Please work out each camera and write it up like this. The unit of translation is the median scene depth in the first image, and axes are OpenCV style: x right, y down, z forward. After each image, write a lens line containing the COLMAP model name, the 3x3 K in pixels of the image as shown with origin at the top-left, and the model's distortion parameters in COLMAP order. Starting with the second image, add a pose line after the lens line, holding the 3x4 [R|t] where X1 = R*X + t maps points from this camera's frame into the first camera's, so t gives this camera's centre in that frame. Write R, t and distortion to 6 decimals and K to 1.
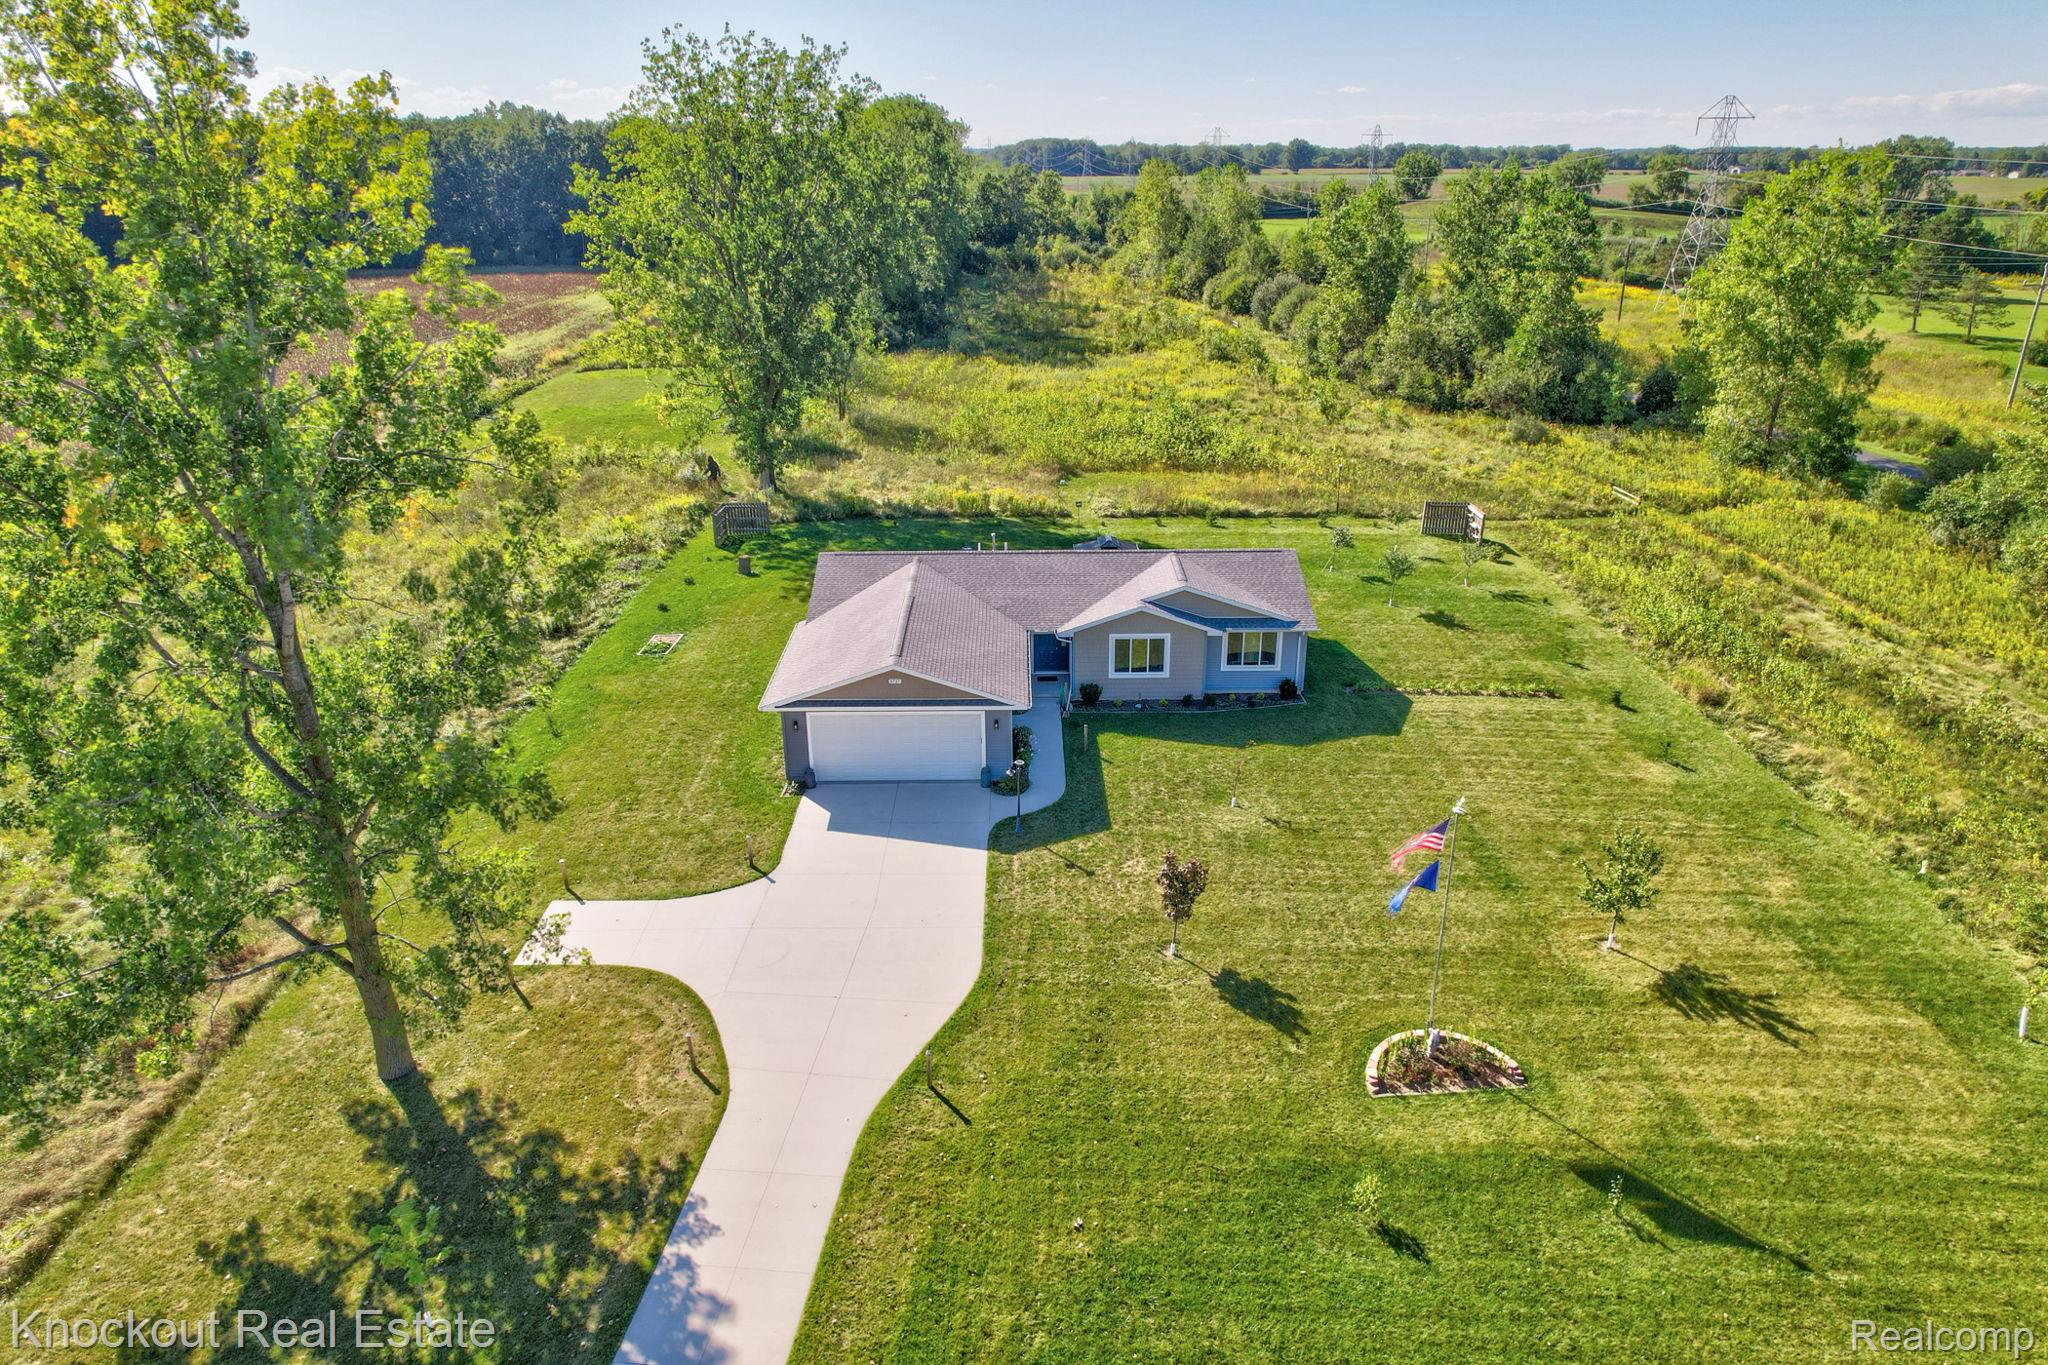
lens RADIAL K [[1271.4, 0, 1009.3], [0, 1271.4, 675.0], [0, 0, 1]] dist [-0.006738, -0.001077]
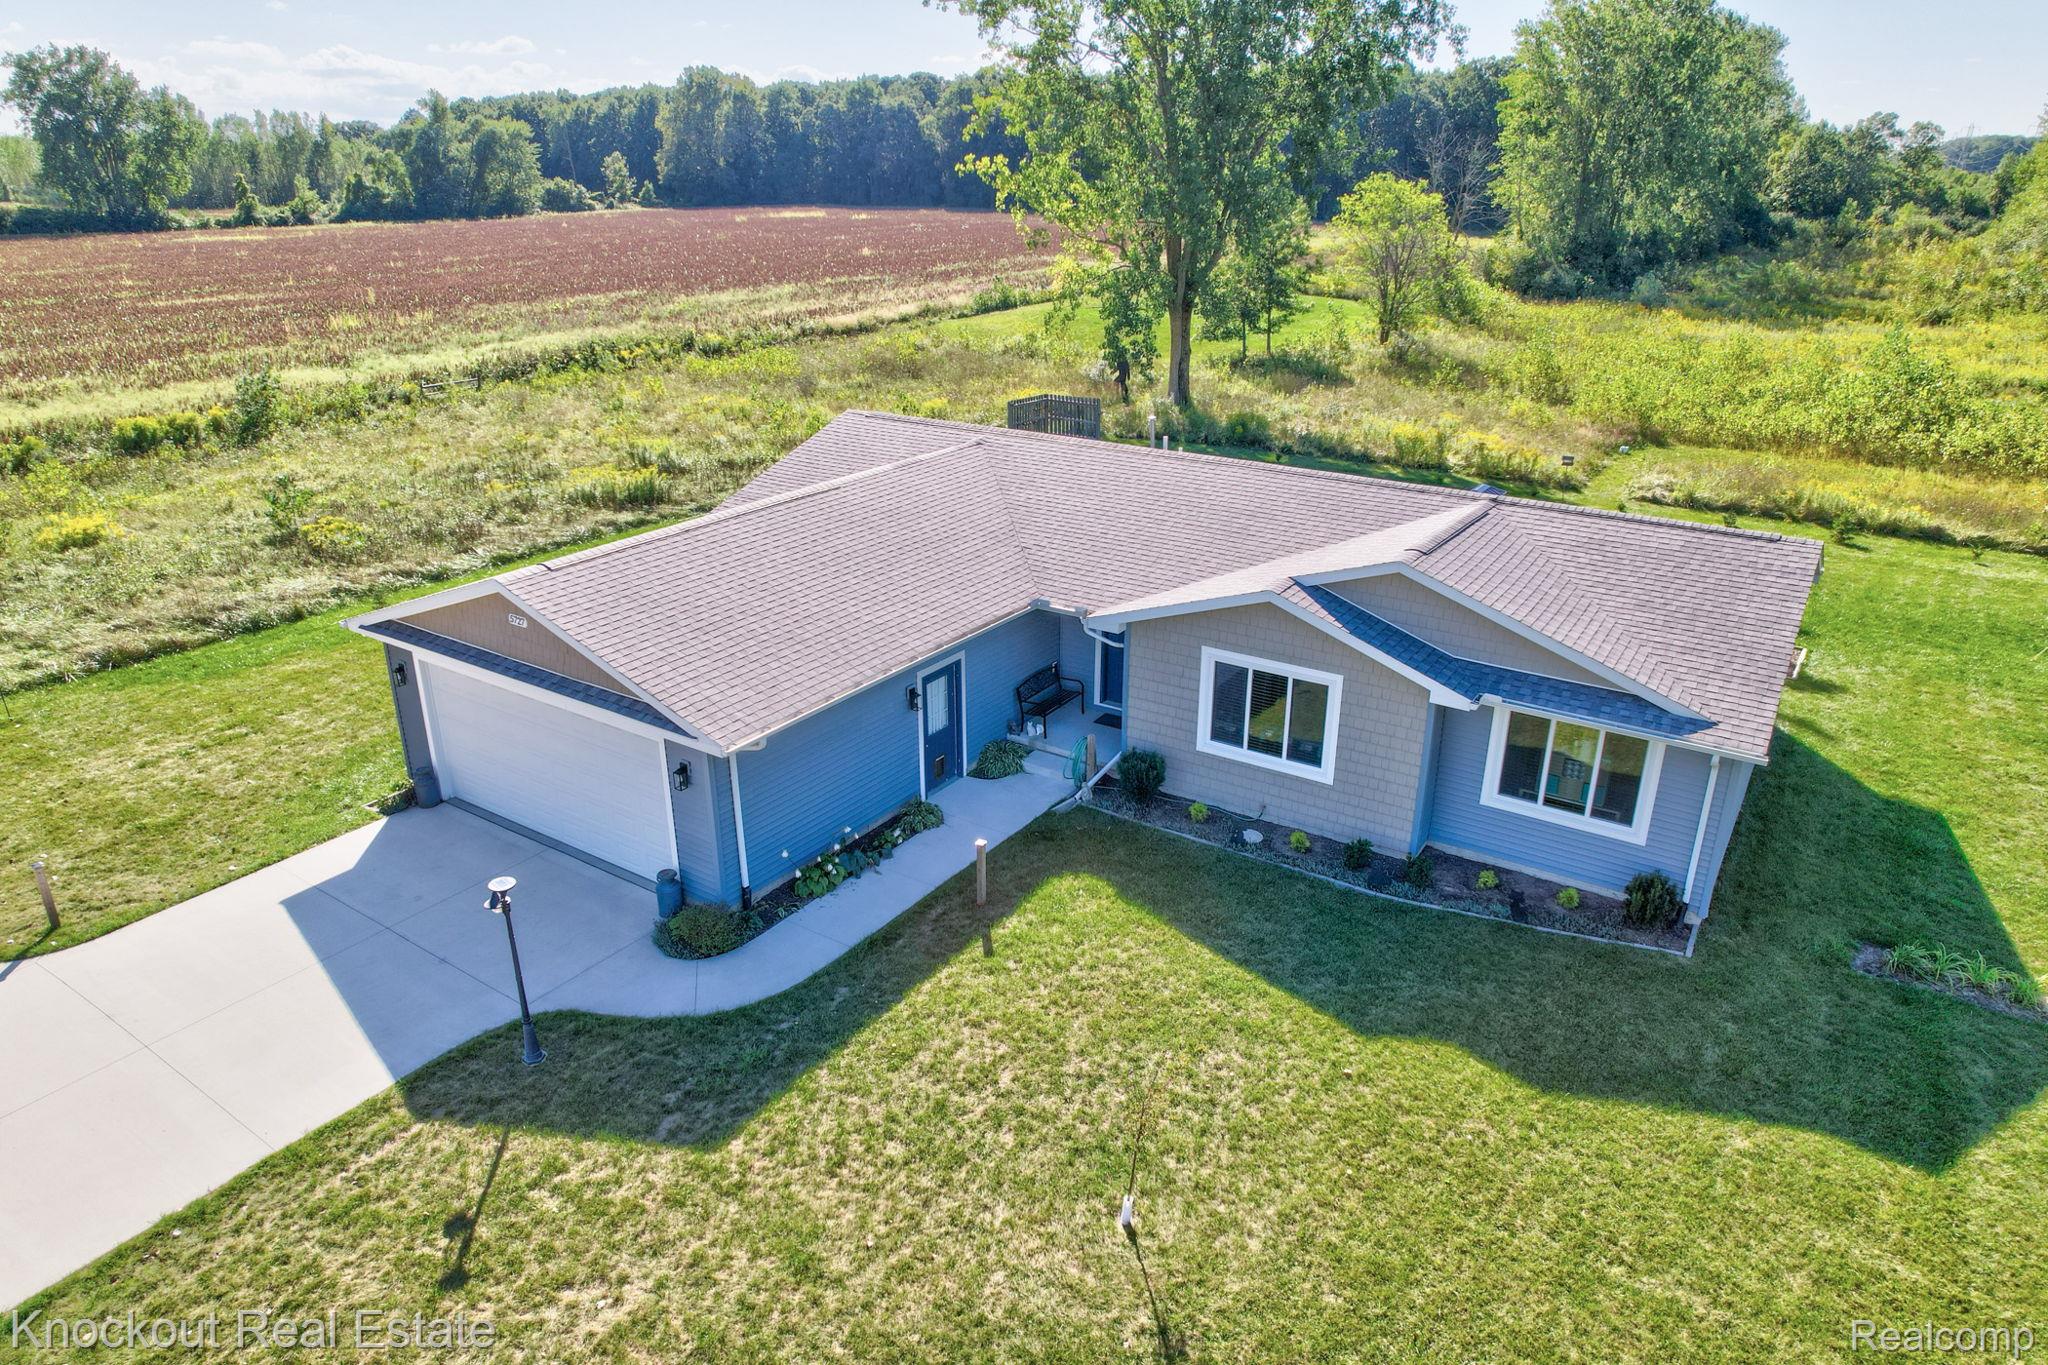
lens RADIAL K [[1299.8, 0, 1024.0], [0, 1299.8, 682.5], [0, 0, 1]] dist [-0.051741, 0.060321]
pose [[0.837886, 0.220547, -0.499306, 0.238294], [-0.219673, 0.973638, 0.061429, -0.032626], [0.499691, 0.058213, 0.864246, 0.593430]]
